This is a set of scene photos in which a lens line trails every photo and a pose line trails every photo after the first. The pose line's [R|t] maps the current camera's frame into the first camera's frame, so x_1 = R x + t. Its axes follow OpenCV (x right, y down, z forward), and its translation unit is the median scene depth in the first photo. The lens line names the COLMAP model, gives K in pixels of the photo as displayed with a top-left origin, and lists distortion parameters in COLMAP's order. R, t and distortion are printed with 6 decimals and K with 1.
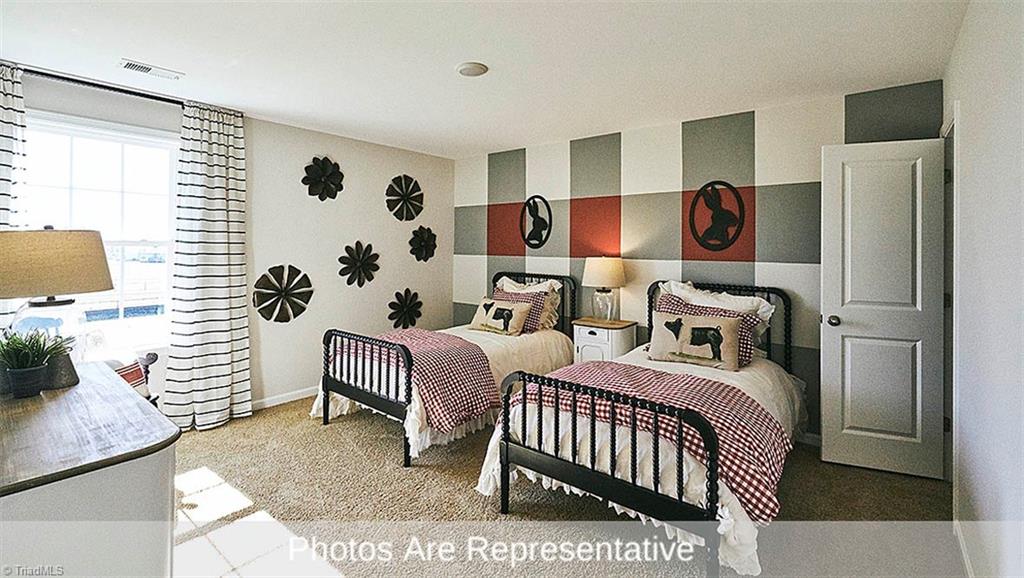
lens RADIAL K [[459.4, 0, 502.7], [0, 459.4, 247.3], [0, 0, 1]] dist [0.001045, 0.000029]
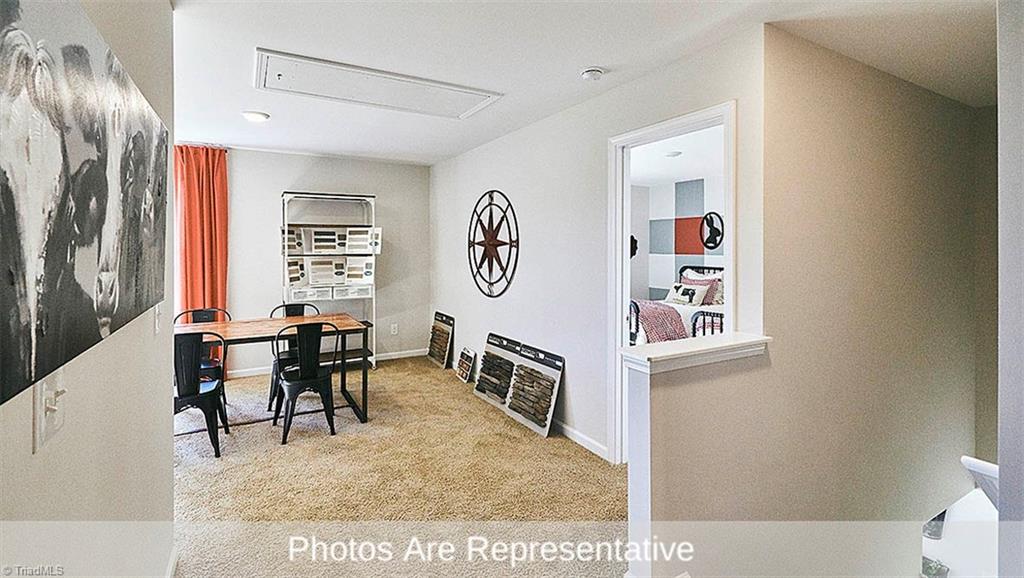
lens RADIAL K [[459.4, 0, 505.9], [0, 459.4, 250.1], [0, 0, 1]] dist [0.001045, 0.000029]
pose [[0.936695, -0.006851, -0.350080, -0.028302], [0.009083, 0.999948, 0.004733, -0.007937], [0.350030, -0.007613, 0.936708, -0.570174]]
